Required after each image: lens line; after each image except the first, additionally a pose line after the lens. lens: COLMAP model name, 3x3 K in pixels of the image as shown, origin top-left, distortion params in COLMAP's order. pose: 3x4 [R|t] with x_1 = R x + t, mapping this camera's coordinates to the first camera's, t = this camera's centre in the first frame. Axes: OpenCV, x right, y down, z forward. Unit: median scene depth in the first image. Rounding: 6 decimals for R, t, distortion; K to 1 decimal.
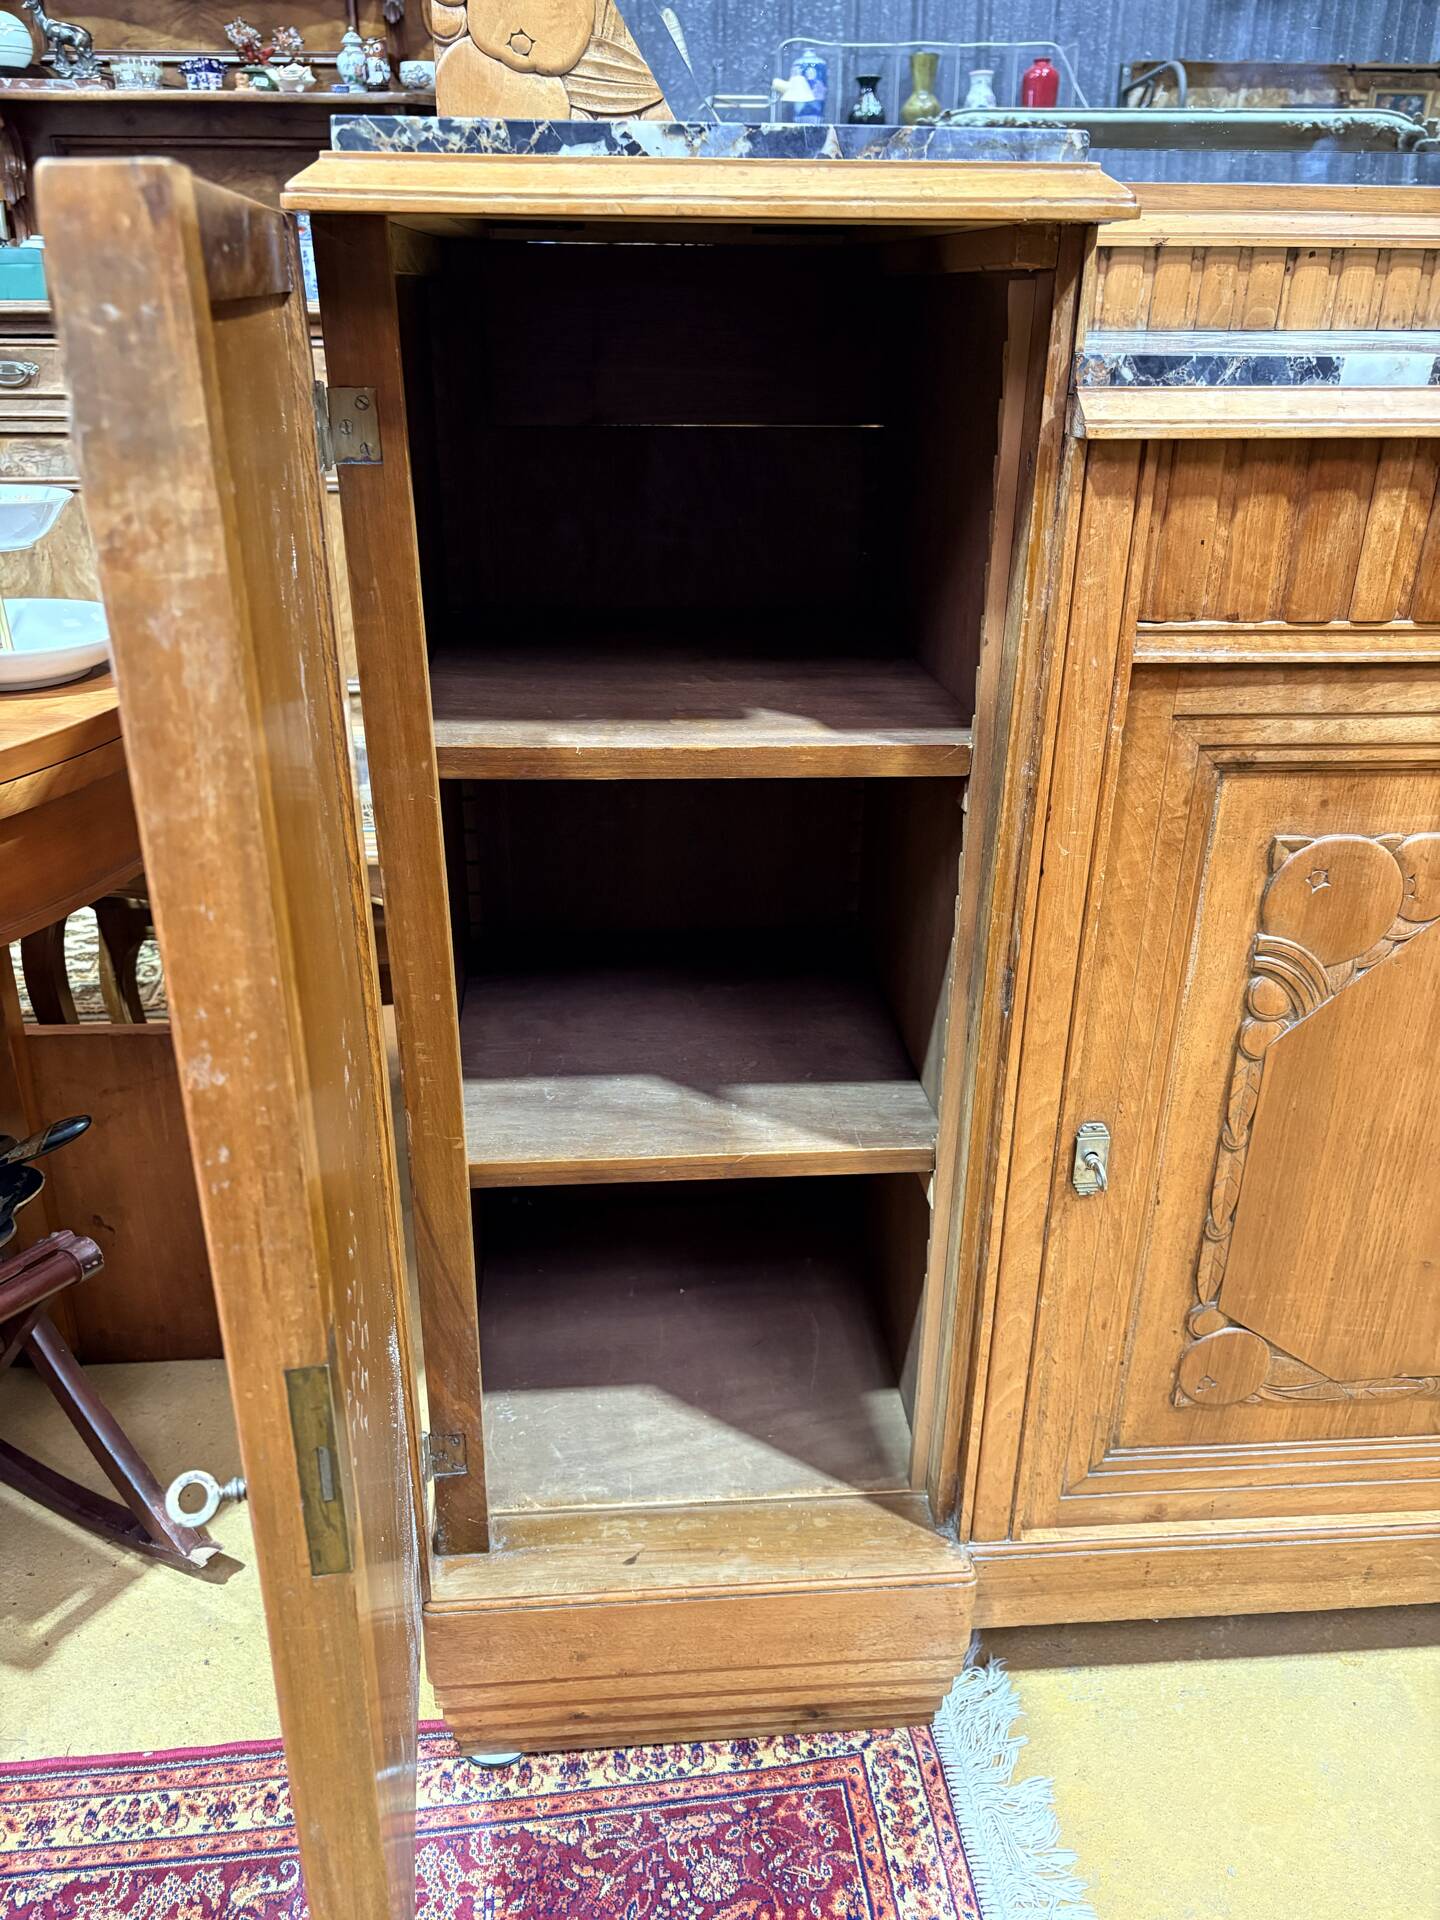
lens RADIAL K [[1453.5, 0, 711.4], [0, 1453.5, 960.5], [0, 0, 1]] dist [0.032602, -0.032411]
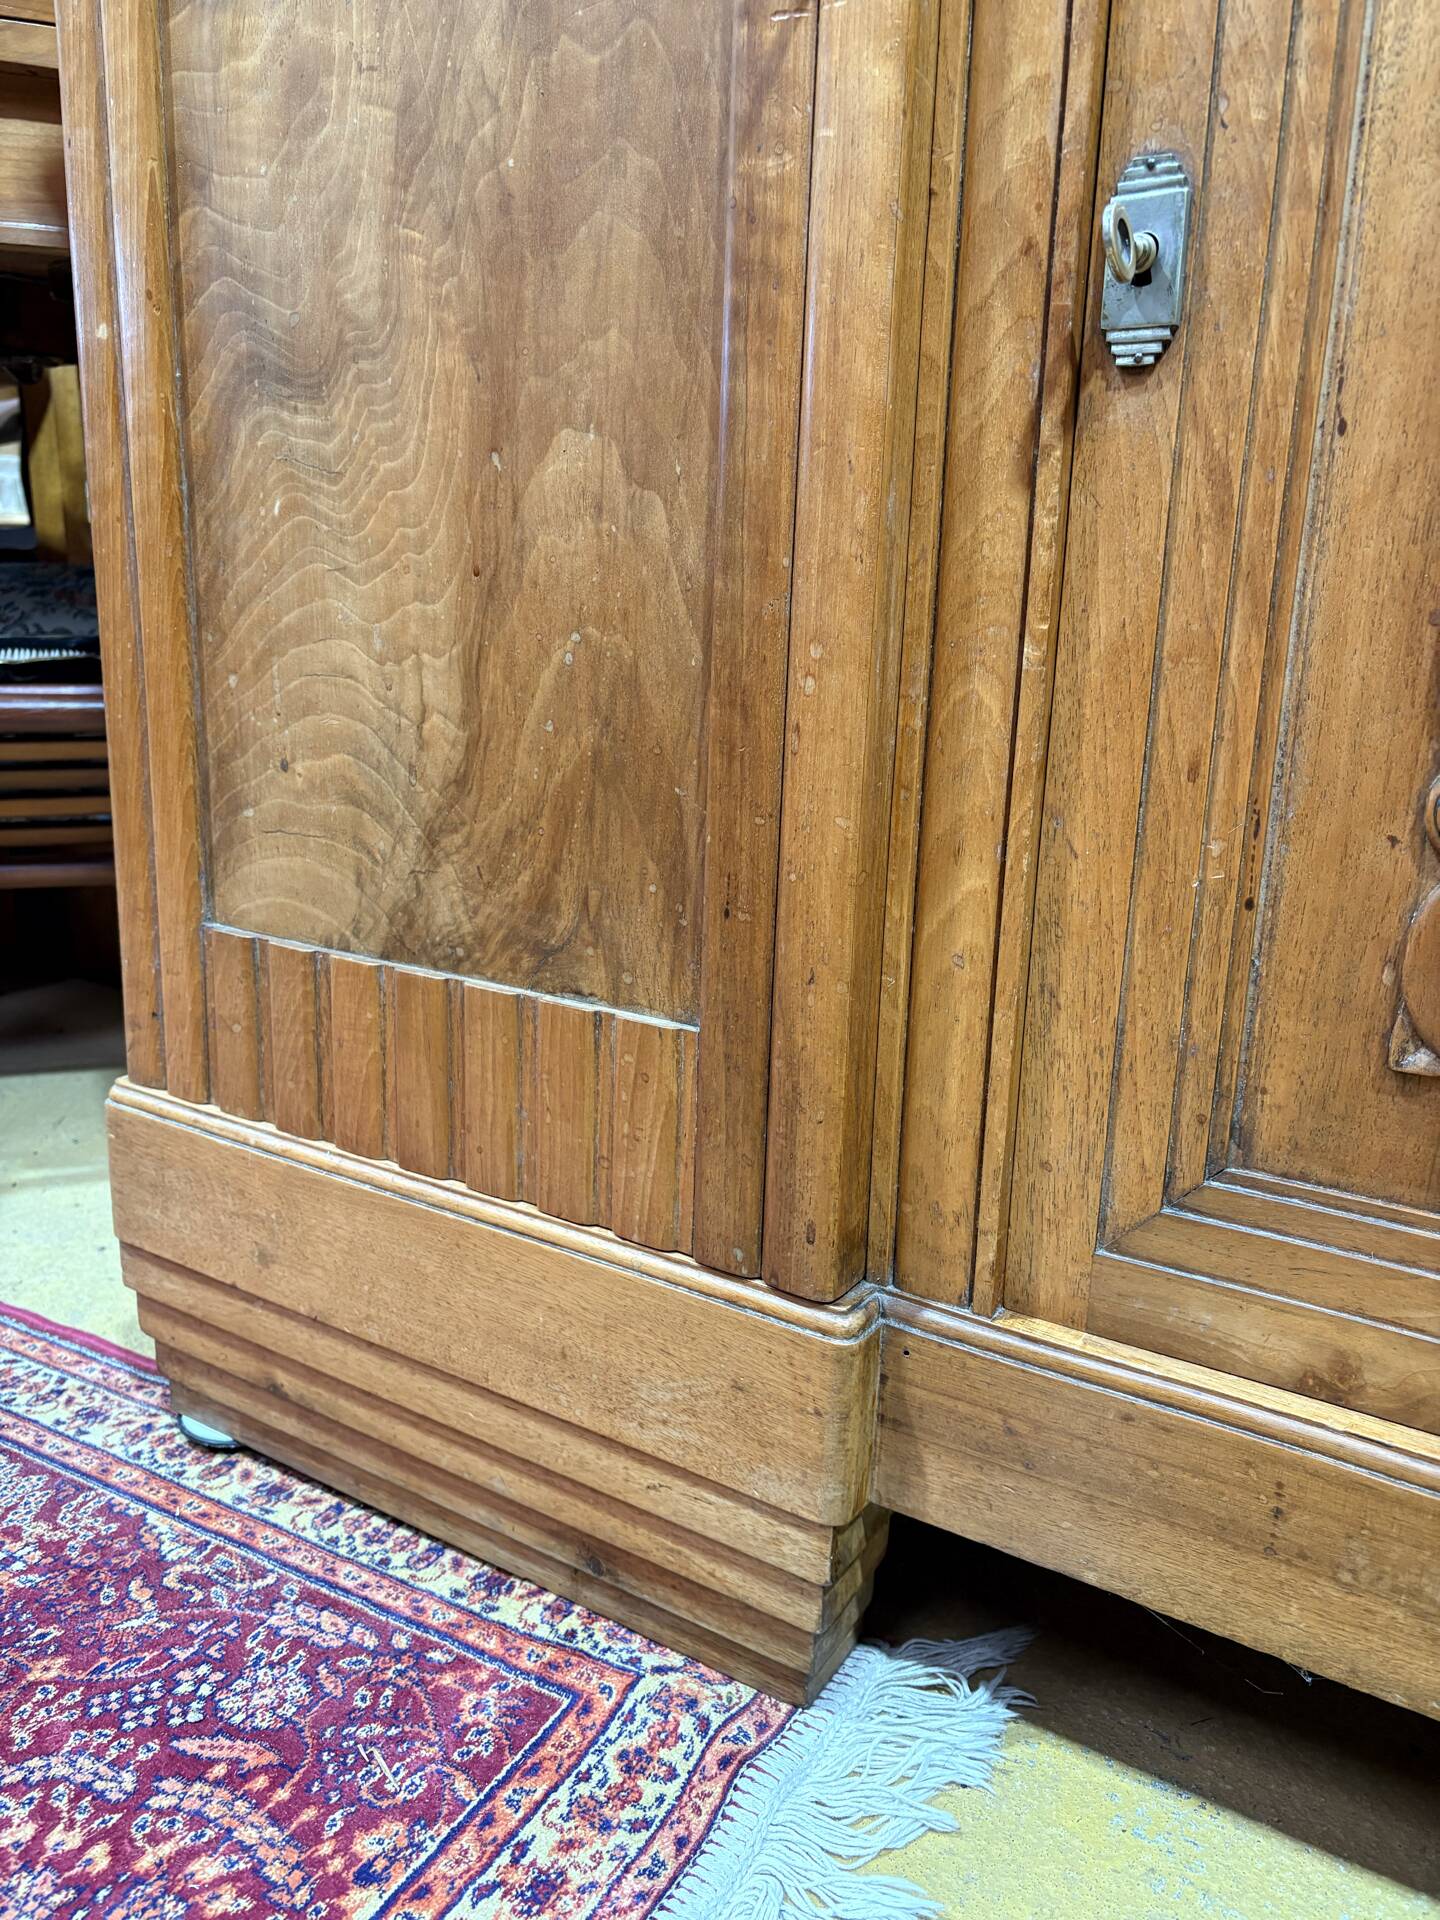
lens RADIAL K [[1468.9, 0, 729.7], [0, 1468.9, 962.3], [0, 0, 1]] dist [0.021886, -0.026307]
pose [[0.802123, 0.163993, -0.574199, 0.410644], [-0.271585, 0.956537, -0.106199, 0.380365], [0.531827, 0.241128, 0.811799, 0.587045]]
